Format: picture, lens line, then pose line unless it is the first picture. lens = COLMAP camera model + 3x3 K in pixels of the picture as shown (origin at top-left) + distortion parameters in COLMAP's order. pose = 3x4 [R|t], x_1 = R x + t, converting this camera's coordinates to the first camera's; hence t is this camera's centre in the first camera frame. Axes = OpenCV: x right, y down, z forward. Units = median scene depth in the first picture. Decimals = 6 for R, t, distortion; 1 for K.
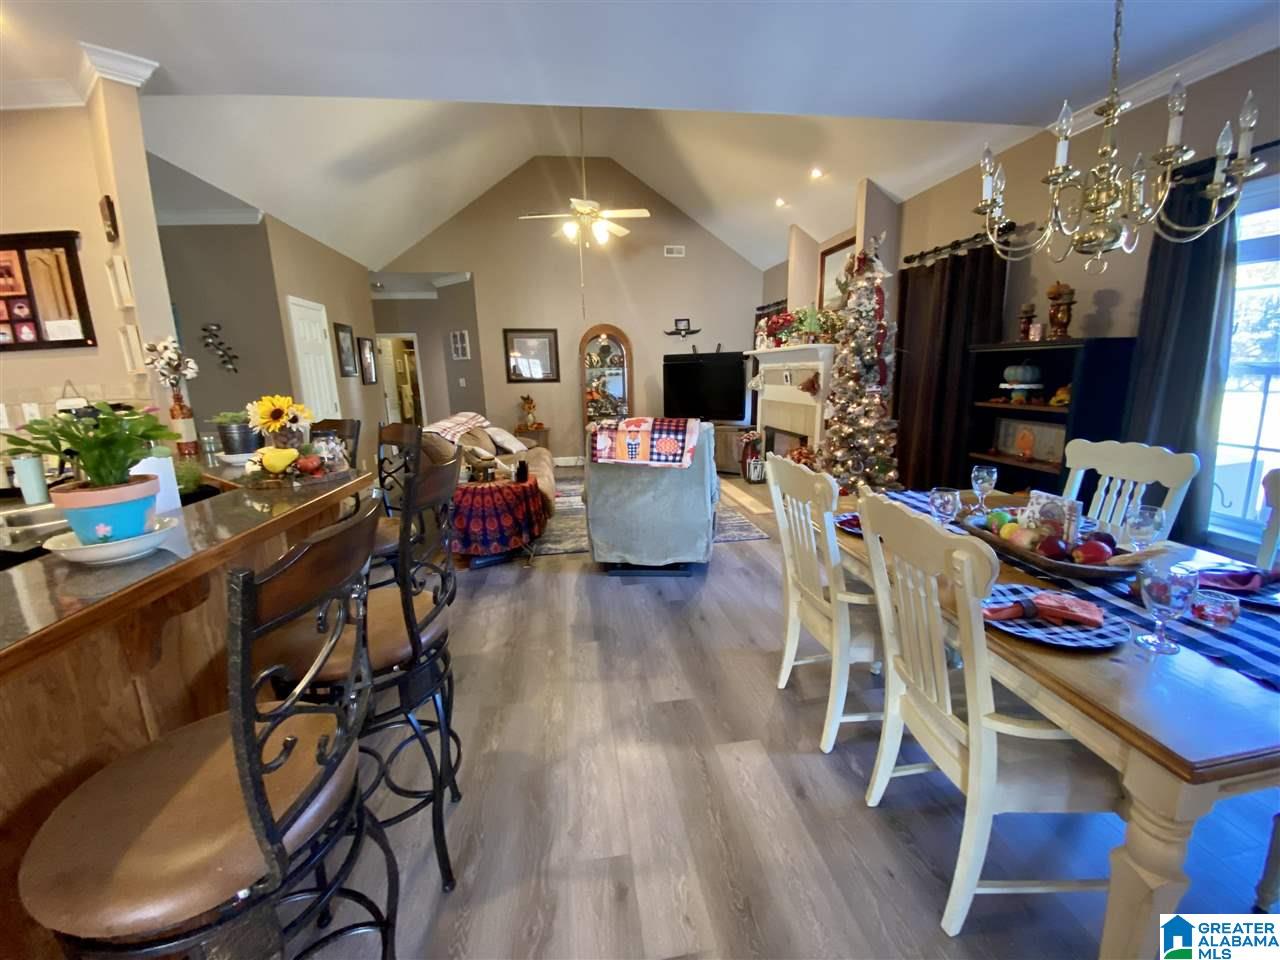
lens RADIAL K [[523.5, 0, 634.7], [0, 523.5, 472.9], [0, 0, 1]] dist [0.023999, -0.000139]
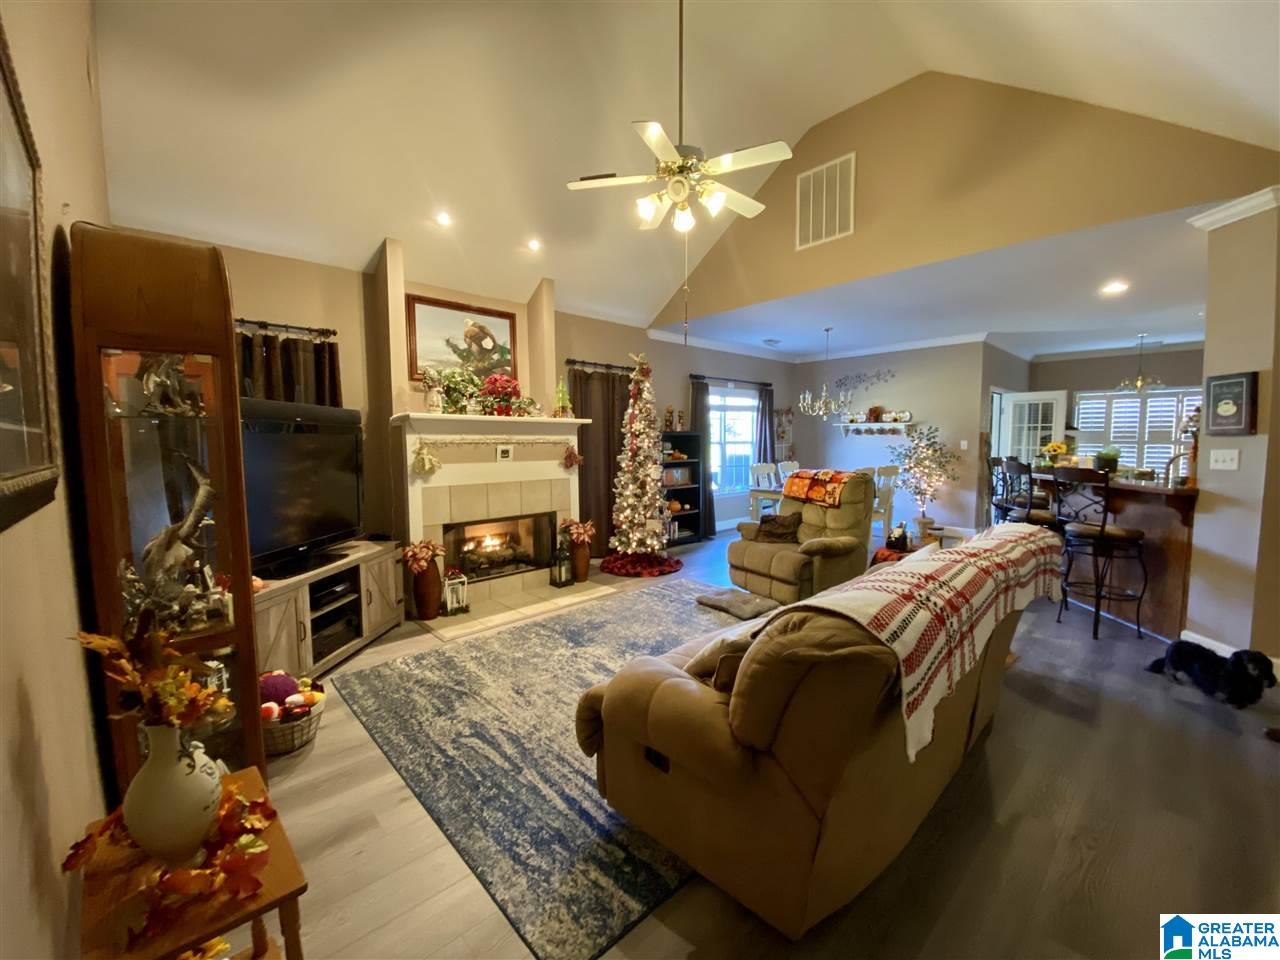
lens RADIAL K [[523.5, 0, 634.7], [0, 523.5, 472.9], [0, 0, 1]] dist [0.023999, -0.000139]
pose [[-0.584079, -0.019502, 0.811462, -0.474971], [0.171722, 0.974114, 0.147013, -0.228357], [-0.793324, 0.225213, -0.565611, 1.265280]]
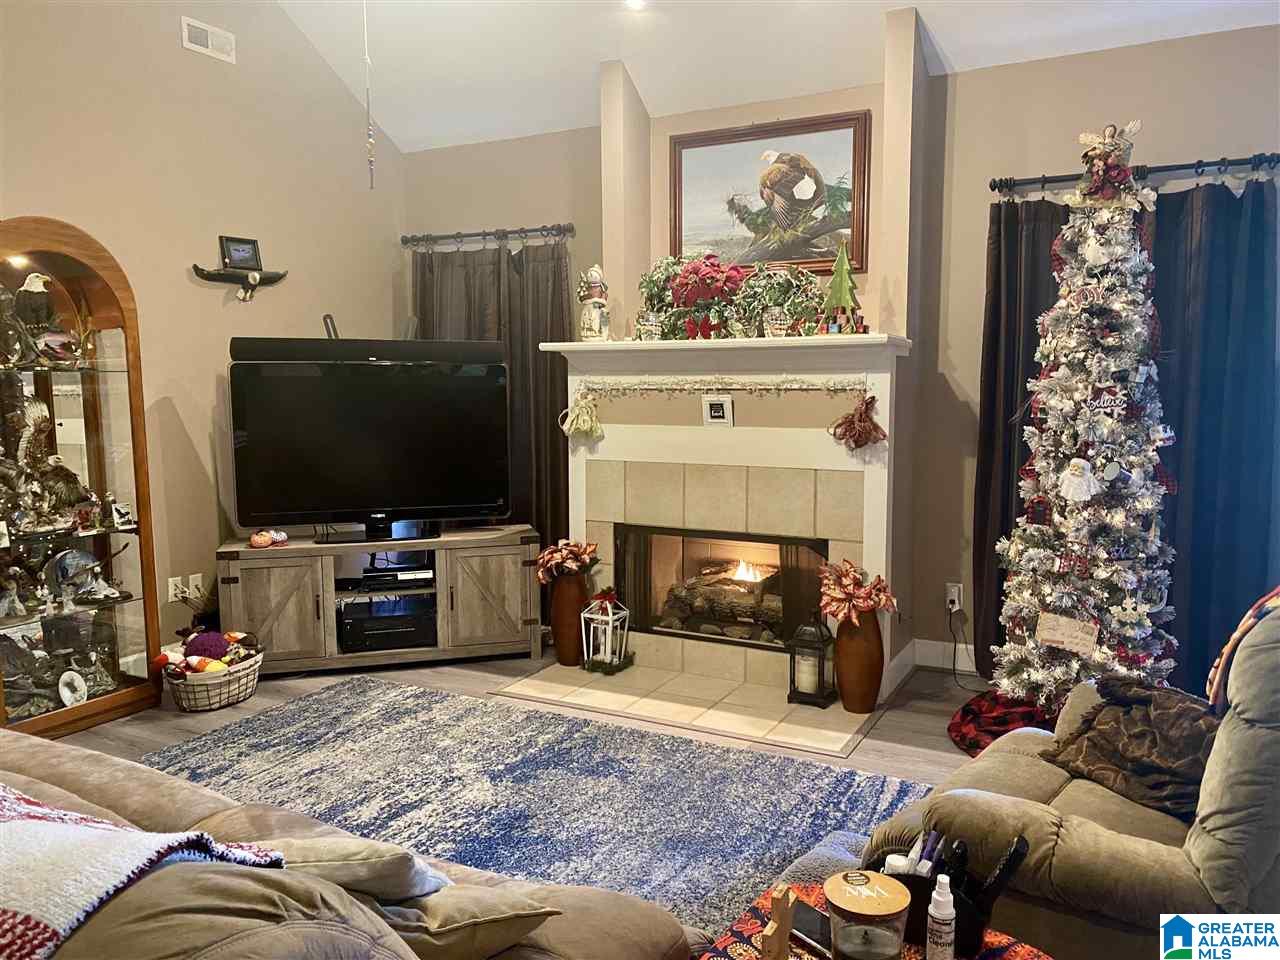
lens RADIAL K [[966.8, 0, 640.9], [0, 966.8, 485.8], [0, 0, 1]] dist [0.078654, -0.154368]
pose [[0.592874, -0.065160, 0.802655, -0.367984], [0.140853, 0.989747, -0.023691, -0.106228], [-0.792882, 0.127102, 0.595973, 0.570201]]
